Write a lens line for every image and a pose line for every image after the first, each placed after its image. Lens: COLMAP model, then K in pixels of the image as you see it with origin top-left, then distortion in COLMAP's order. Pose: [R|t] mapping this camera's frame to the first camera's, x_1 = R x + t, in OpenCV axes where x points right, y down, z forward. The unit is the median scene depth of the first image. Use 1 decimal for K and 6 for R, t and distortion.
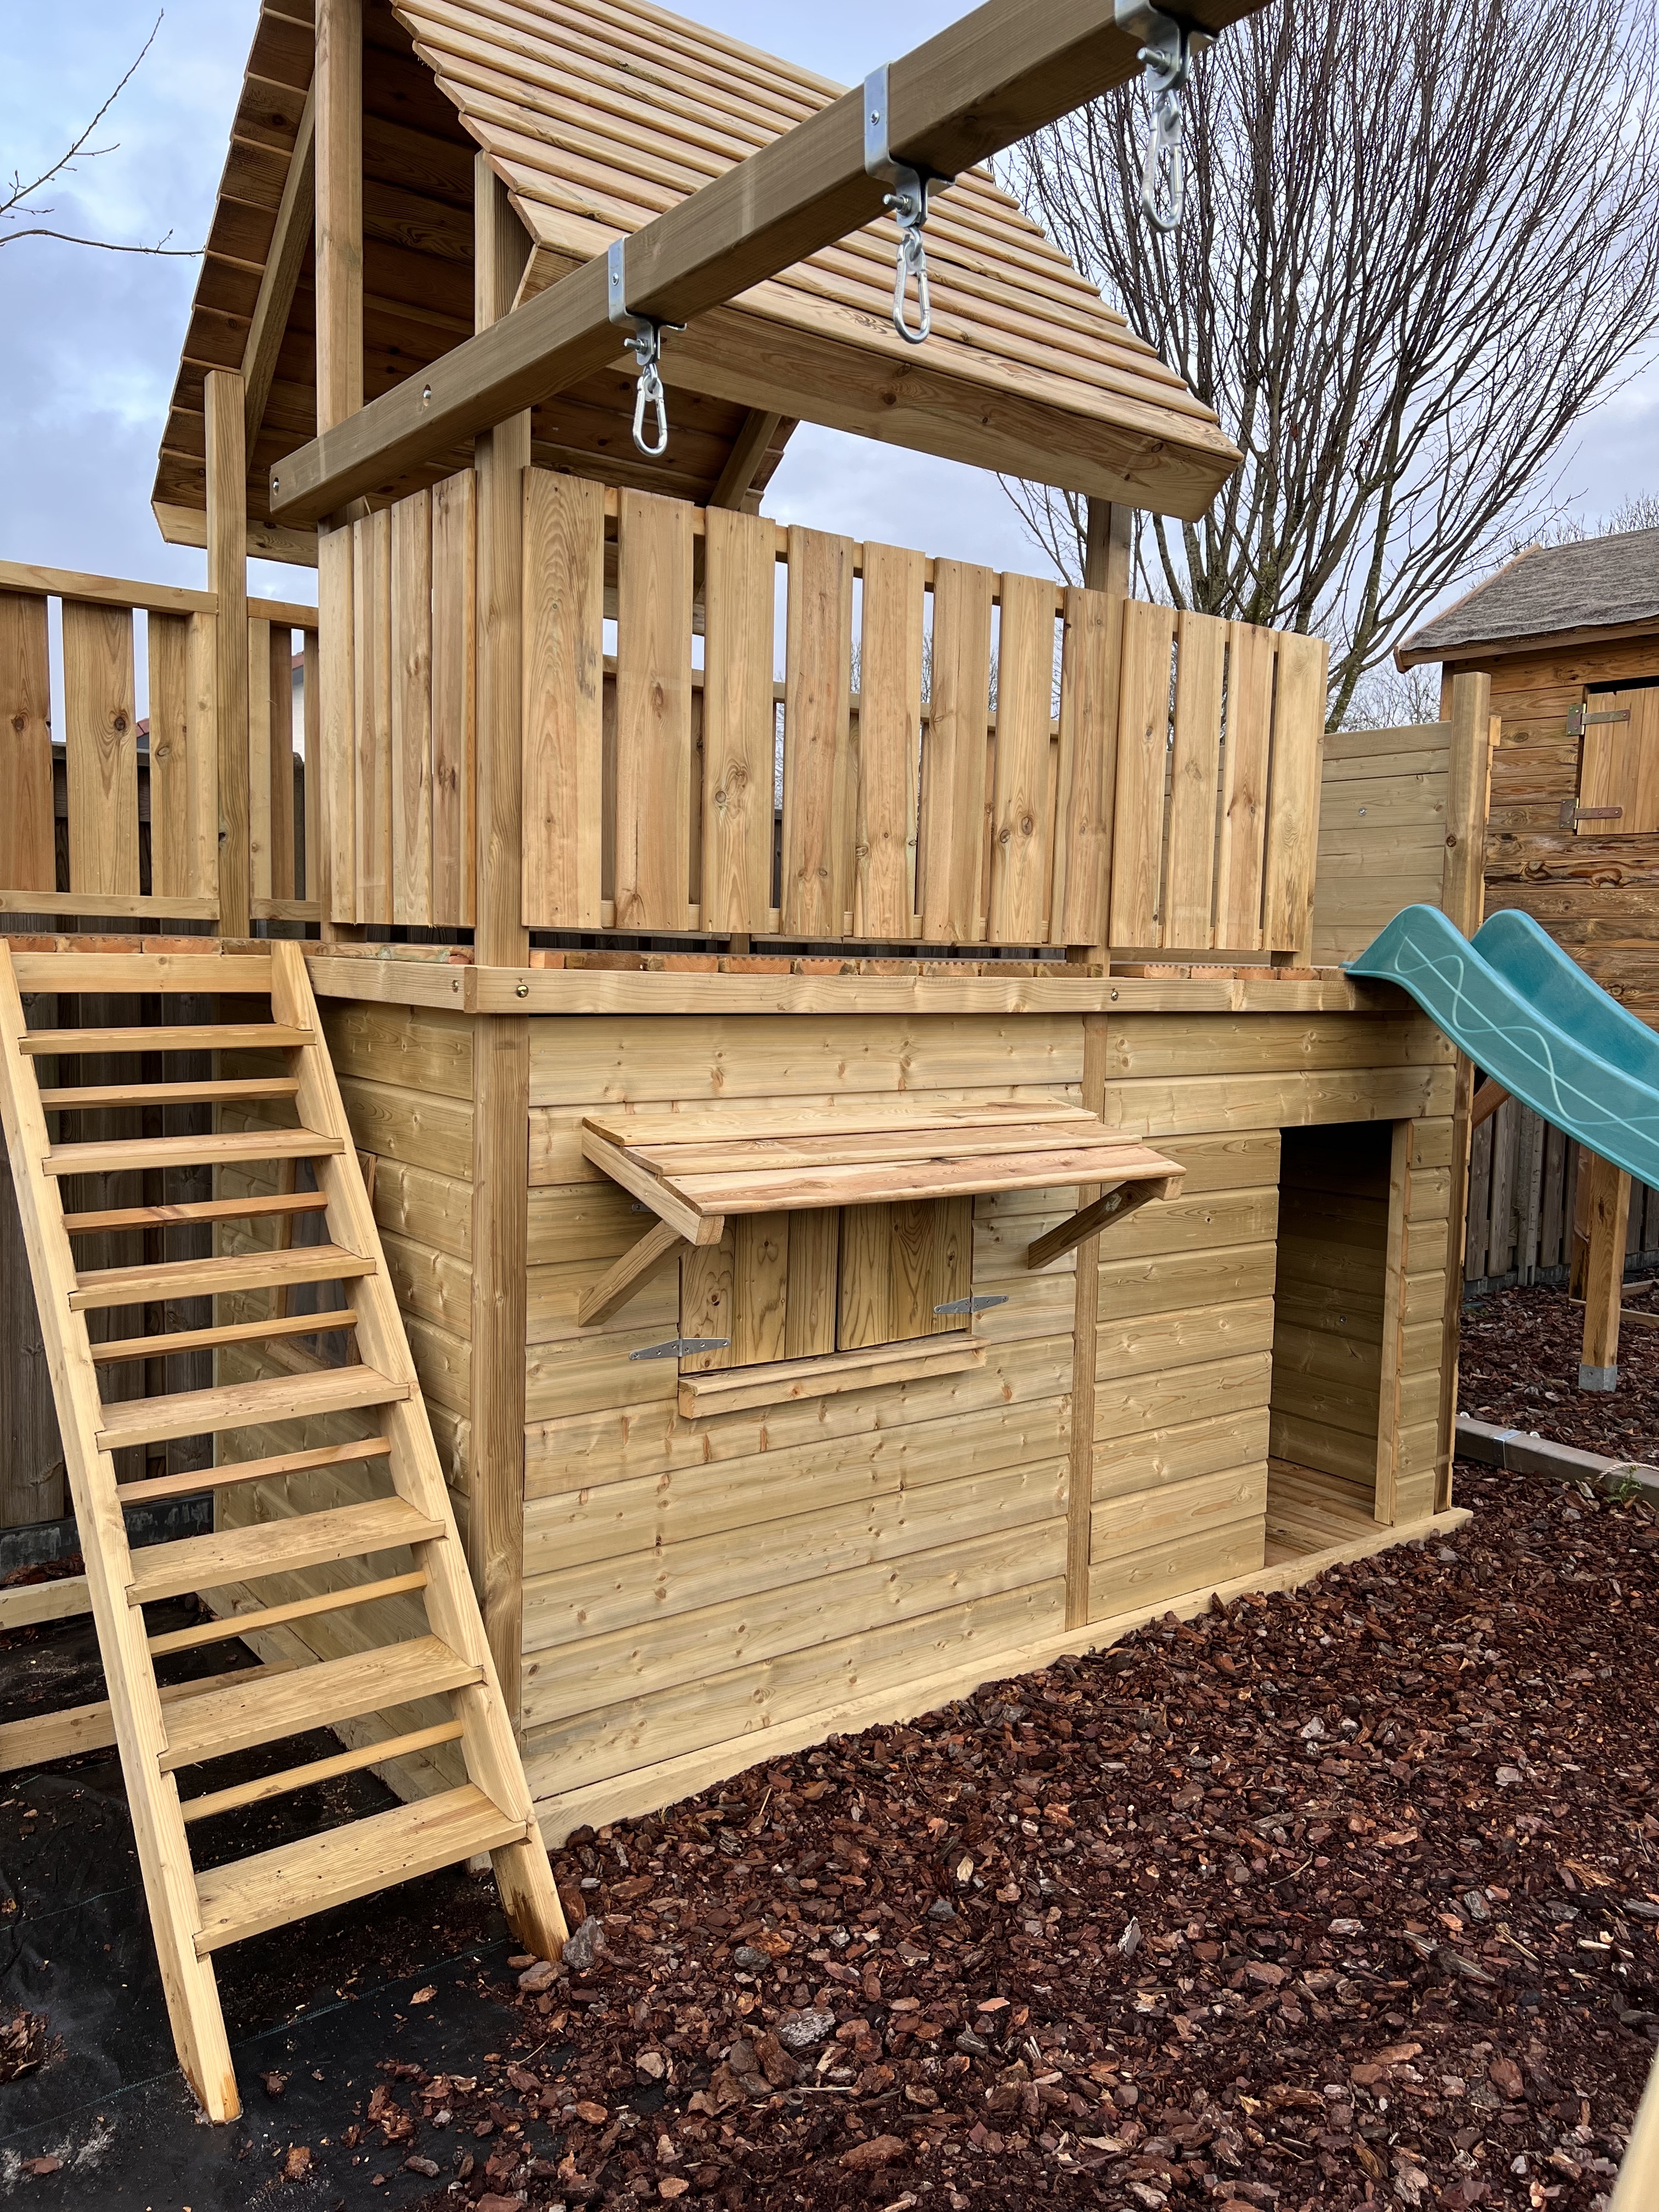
lens RADIAL K [[1649.9, 0, 841.2], [0, 1649.9, 1082.4], [0, 0, 1]] dist [0.033808, -0.025862]
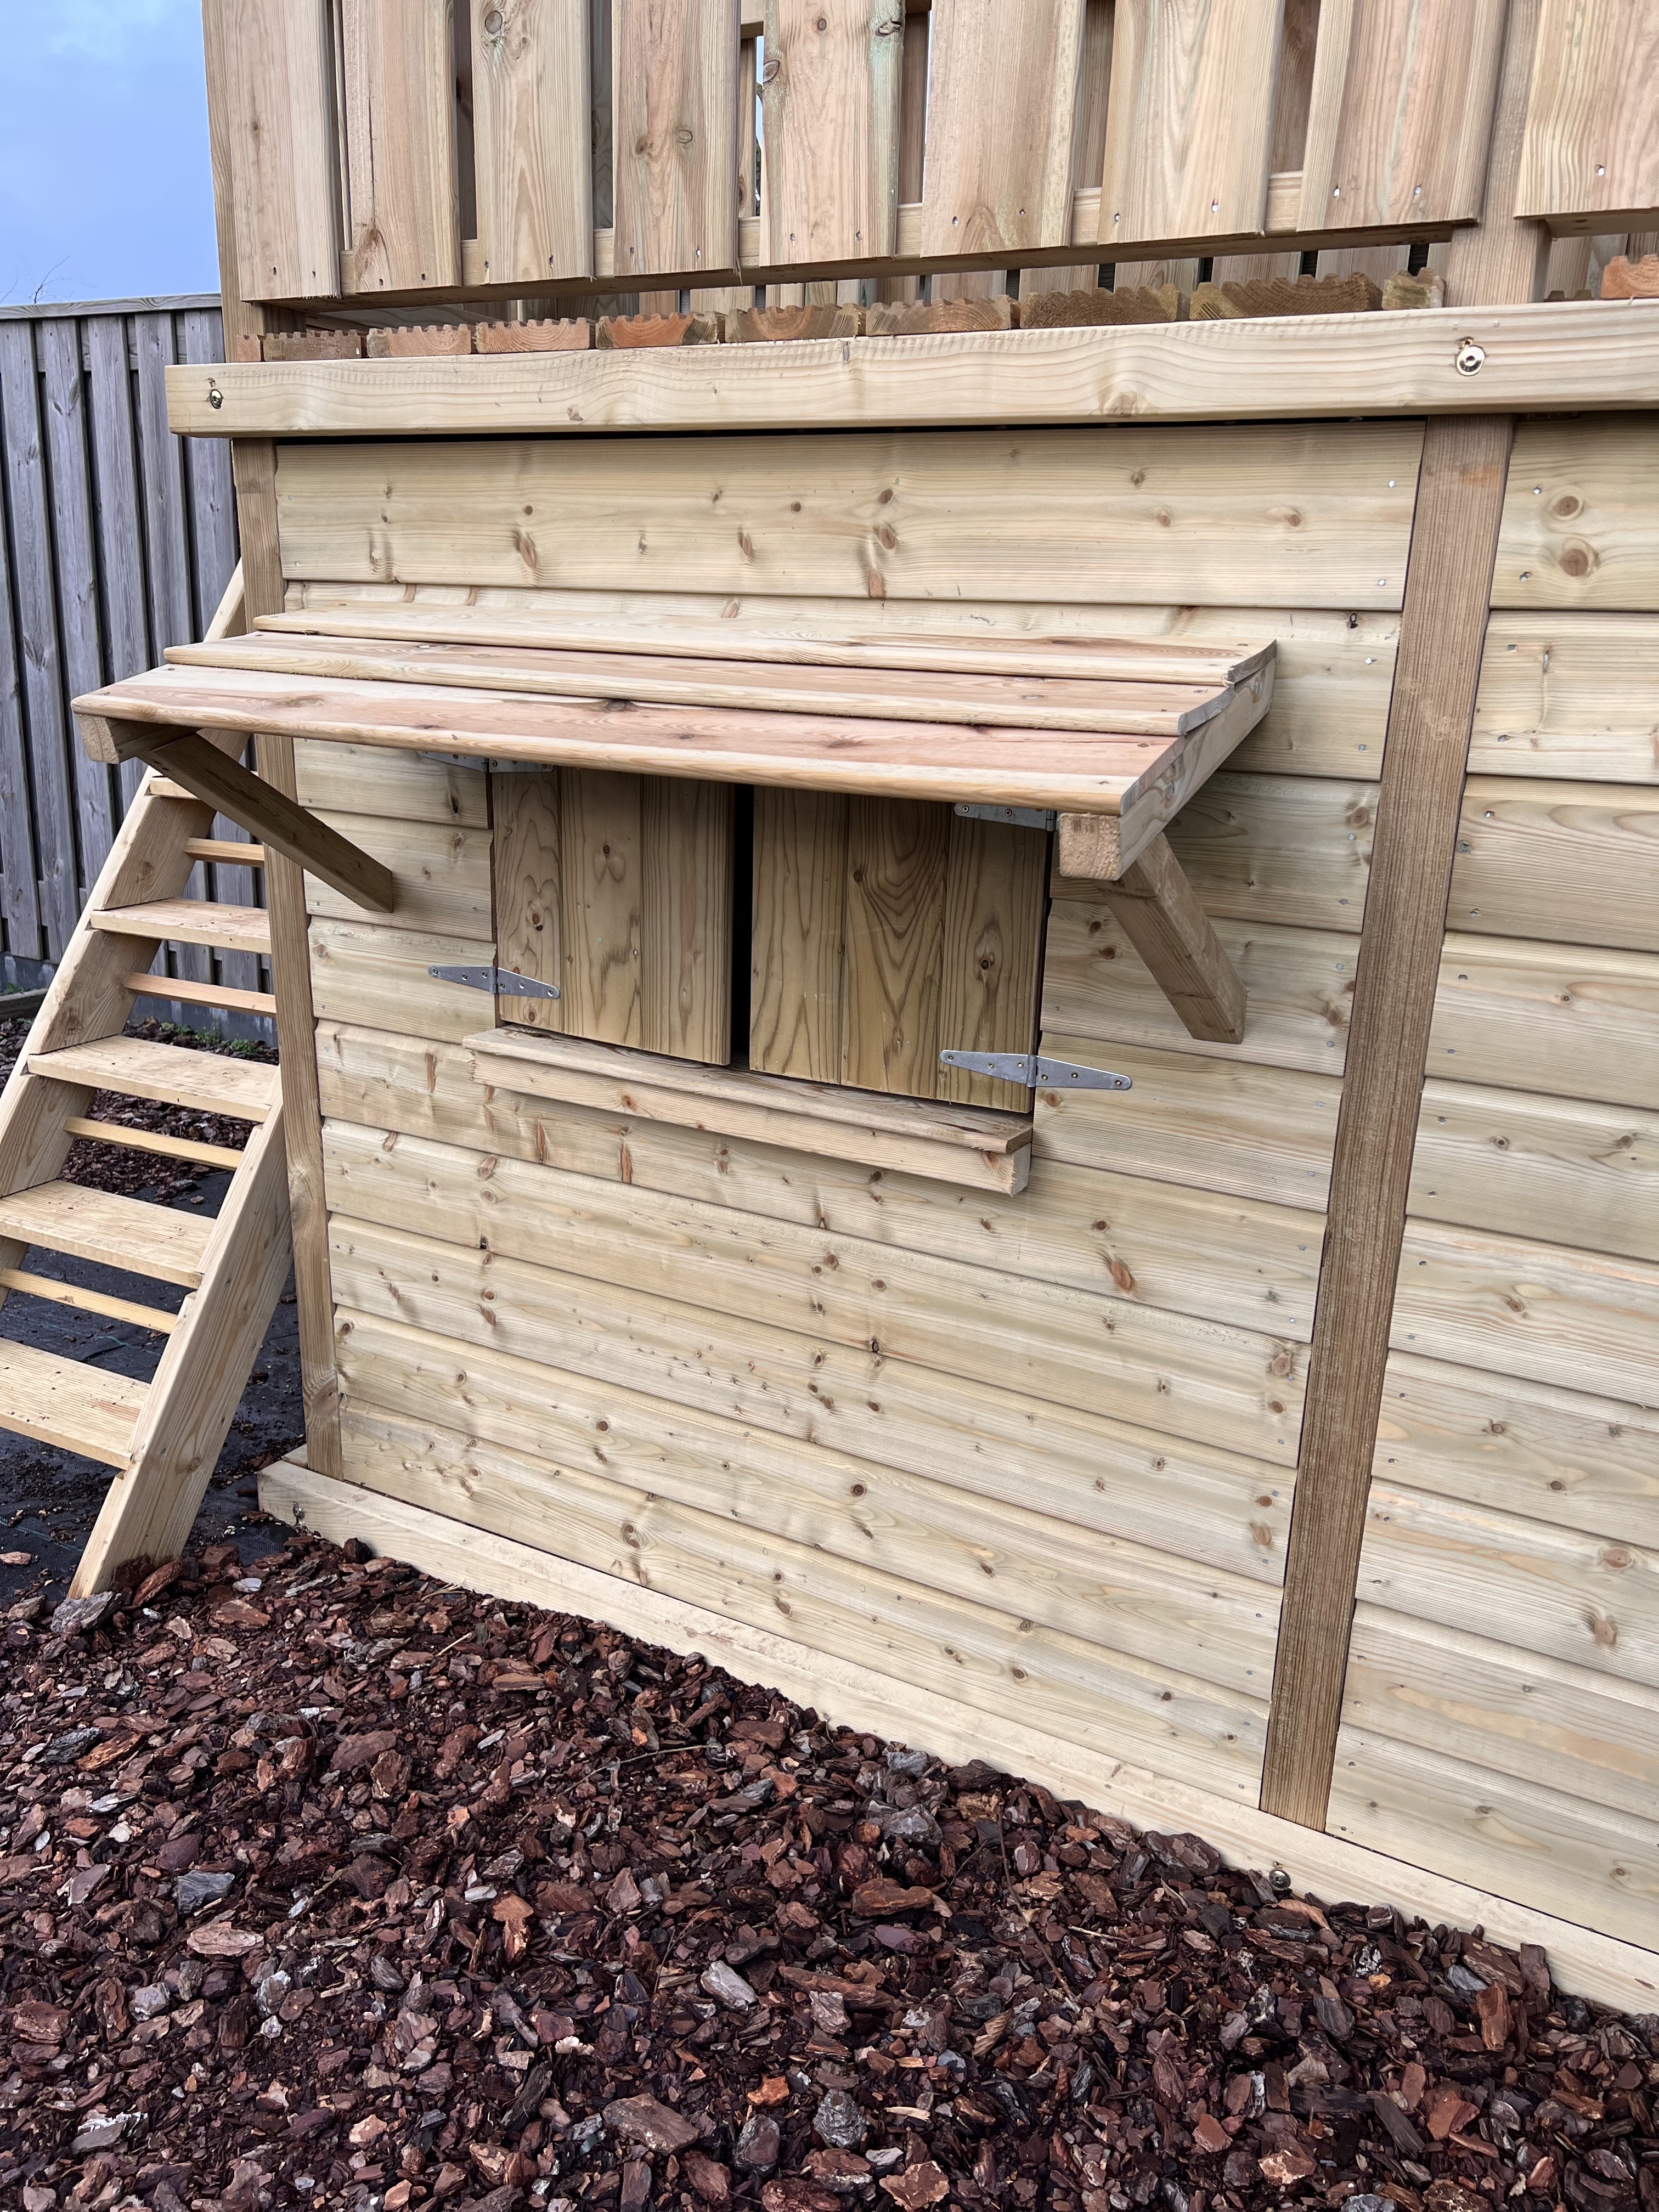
lens RADIAL K [[1649.9, 0, 839.4], [0, 1649.9, 1111.0], [0, 0, 1]] dist [0.033808, -0.025862]
pose [[0.413879, 0.251766, -0.874824, 0.531712], [-0.097525, 0.967727, 0.232363, 0.041725], [0.905093, -0.010853, 0.425076, 0.803117]]
